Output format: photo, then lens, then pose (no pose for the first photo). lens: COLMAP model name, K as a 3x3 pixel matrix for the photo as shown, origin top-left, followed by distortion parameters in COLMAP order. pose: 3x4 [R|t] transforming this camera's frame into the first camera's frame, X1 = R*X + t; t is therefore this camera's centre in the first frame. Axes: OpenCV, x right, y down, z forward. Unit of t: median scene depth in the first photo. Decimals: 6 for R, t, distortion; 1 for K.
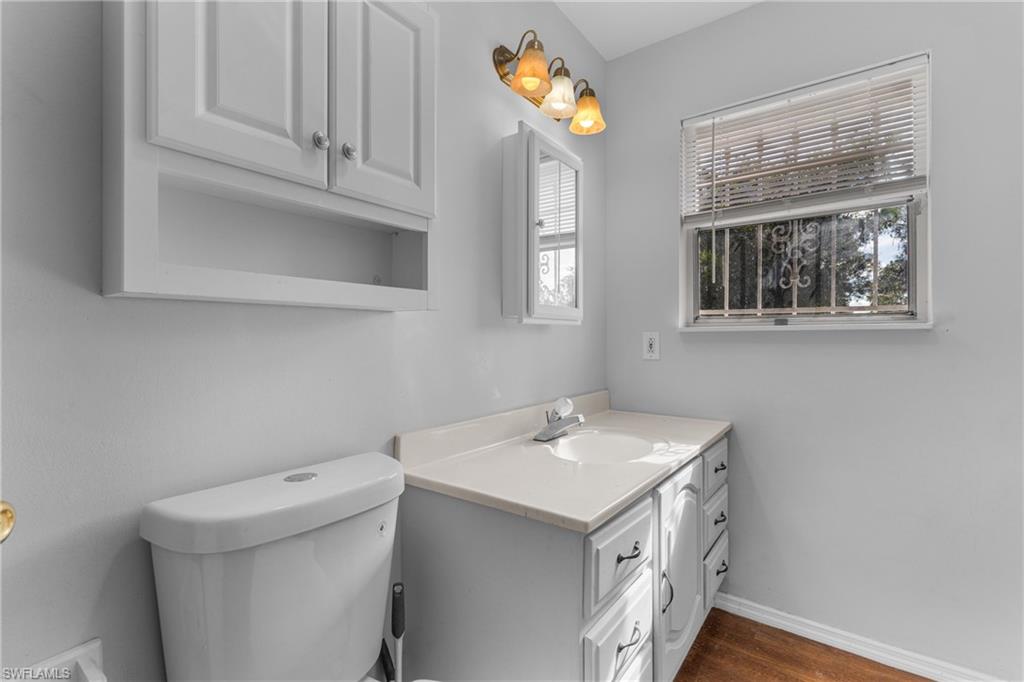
lens RADIAL K [[457.6, 0, 511.5], [0, 457.6, 335.8], [0, 0, 1]] dist [-0.010086, 0.000520]
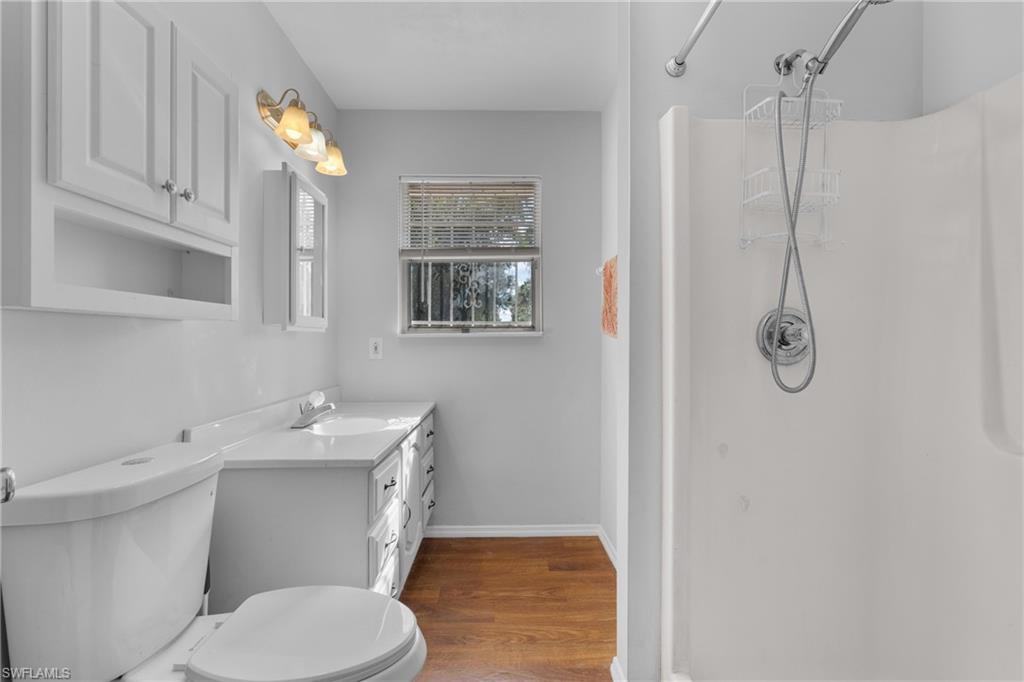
lens RADIAL K [[461.9, 0, 514.6], [0, 461.9, 339.3], [0, 0, 1]] dist [-0.001474, 0.000979]
pose [[0.781896, -0.000632, 0.623409, -0.232562], [0.000612, 1.000000, 0.000246, -0.003813], [-0.623409, 0.000189, 0.781896, -0.287610]]
